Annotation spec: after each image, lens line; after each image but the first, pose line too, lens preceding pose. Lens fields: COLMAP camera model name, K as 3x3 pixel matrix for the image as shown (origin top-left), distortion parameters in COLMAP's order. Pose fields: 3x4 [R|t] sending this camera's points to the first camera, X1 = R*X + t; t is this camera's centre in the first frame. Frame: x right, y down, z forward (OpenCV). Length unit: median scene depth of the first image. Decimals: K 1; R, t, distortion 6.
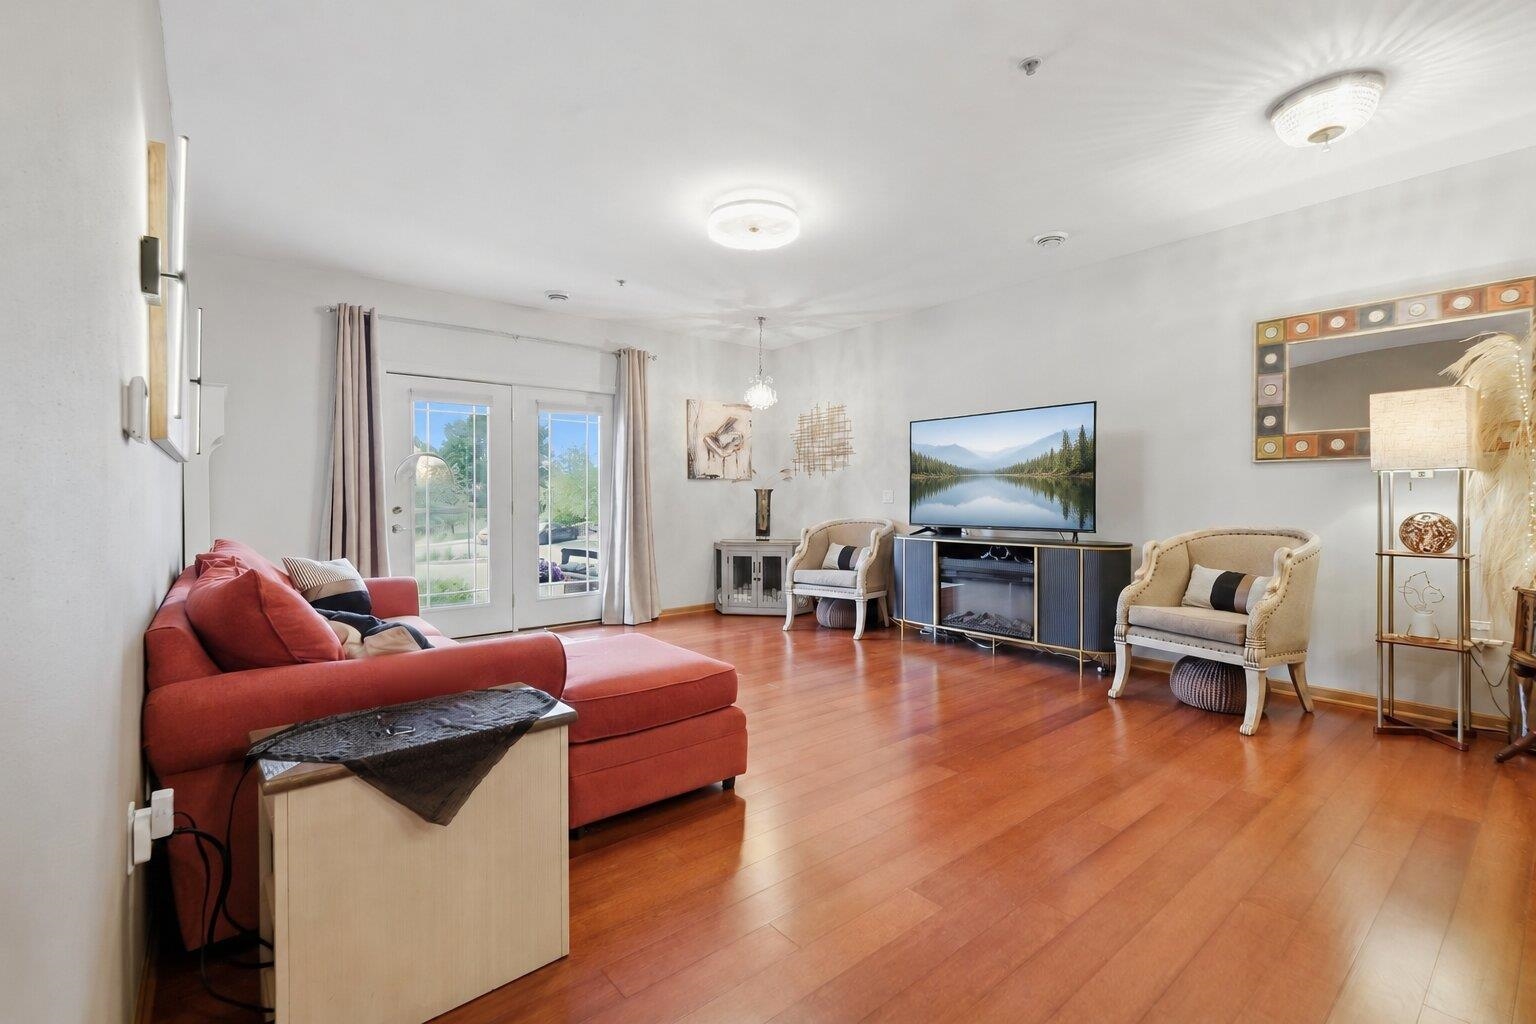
lens RADIAL K [[684.5, 0, 740.2], [0, 684.5, 511.3], [0, 0, 1]] dist [-0.032370, 0.011358]
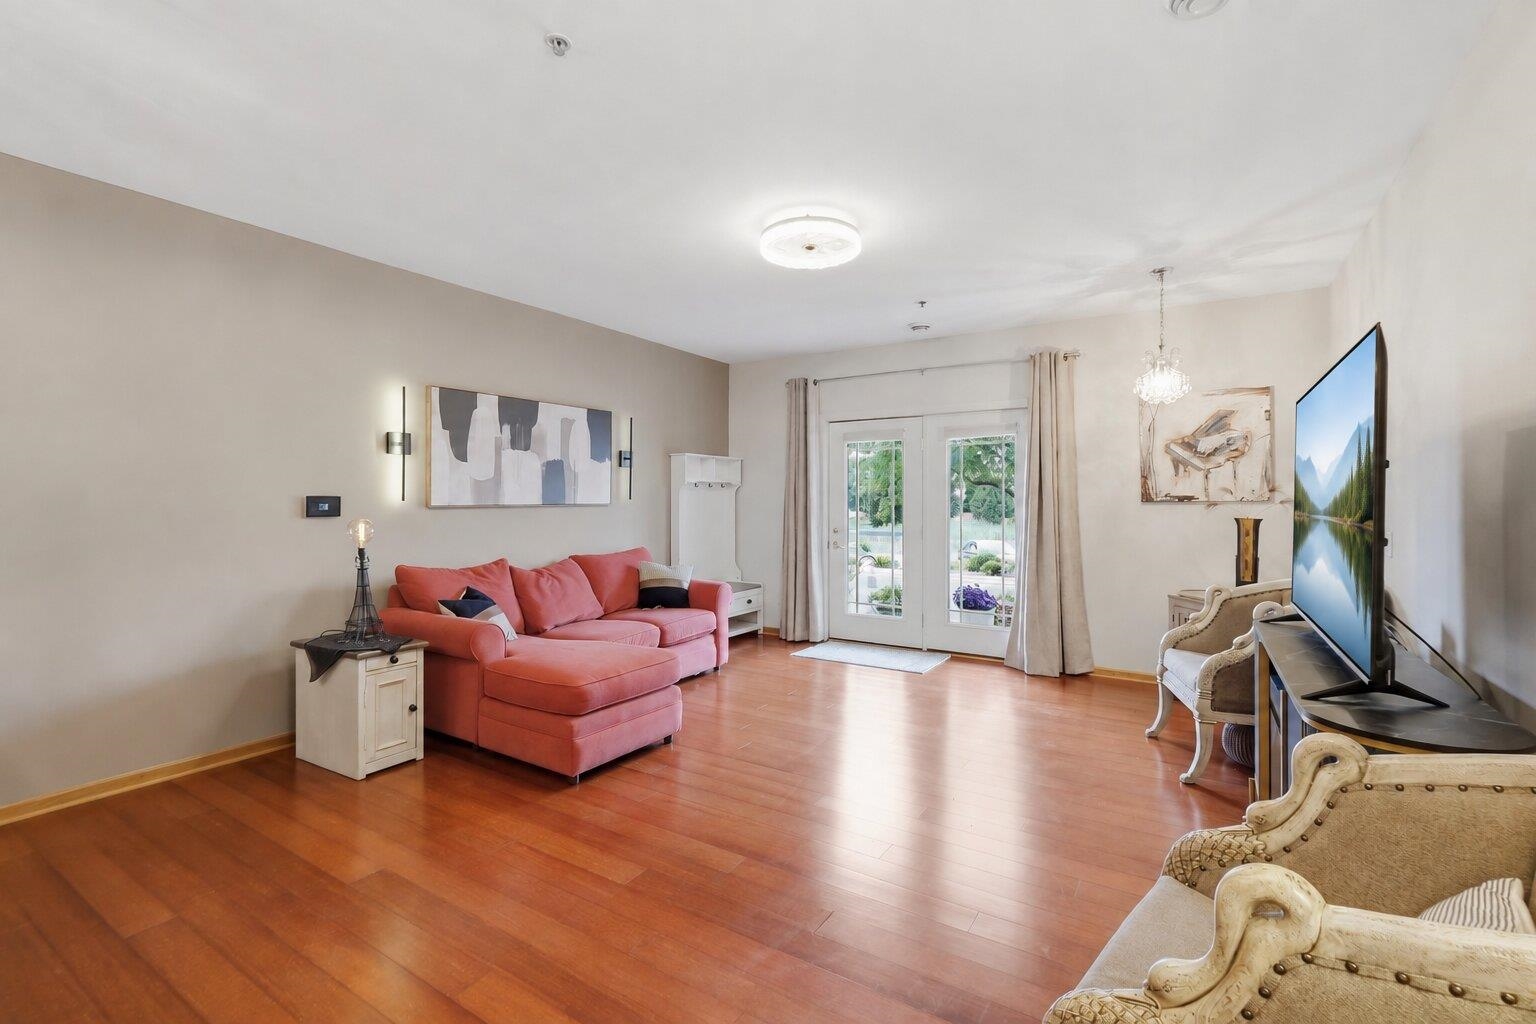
lens RADIAL K [[677.1, 0, 769.3], [0, 677.1, 498.4], [0, 0, 1]] dist [-0.003406, 0.000602]
pose [[0.321653, -0.000928, -0.946857, 0.607211], [-0.012704, 0.999905, -0.005295, -0.052494], [0.946772, 0.013732, 0.321611, 0.463817]]
